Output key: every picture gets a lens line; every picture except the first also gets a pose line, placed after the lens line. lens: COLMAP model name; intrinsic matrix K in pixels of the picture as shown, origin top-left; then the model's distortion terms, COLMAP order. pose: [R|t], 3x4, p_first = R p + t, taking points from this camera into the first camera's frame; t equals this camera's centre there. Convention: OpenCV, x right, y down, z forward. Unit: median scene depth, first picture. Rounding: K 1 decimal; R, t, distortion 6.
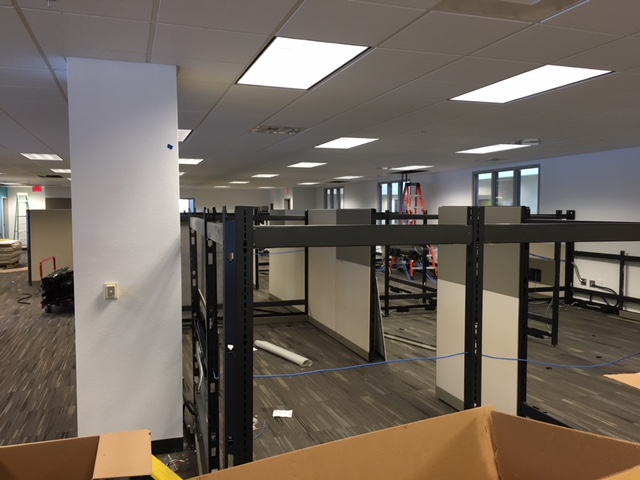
lens RADIAL K [[539.8, 0, 320.0], [0, 539.8, 240.0], [0, 0, 1]] dist [0.078403, -0.114220]
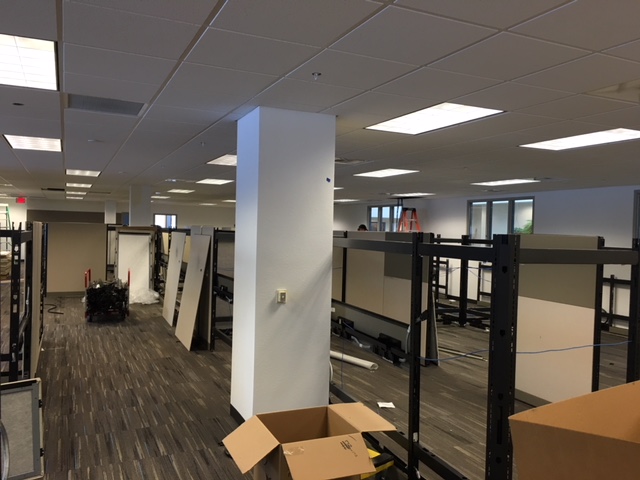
lens RADIAL K [[539.8, 0, 320.0], [0, 539.8, 240.0], [0, 0, 1]] dist [0.078403, -0.114220]
pose [[0.995068, 0.027776, 0.095227, -0.218169], [-0.024341, 0.999017, -0.037040, 0.005526], [-0.096162, 0.034539, 0.994766, -0.113377]]
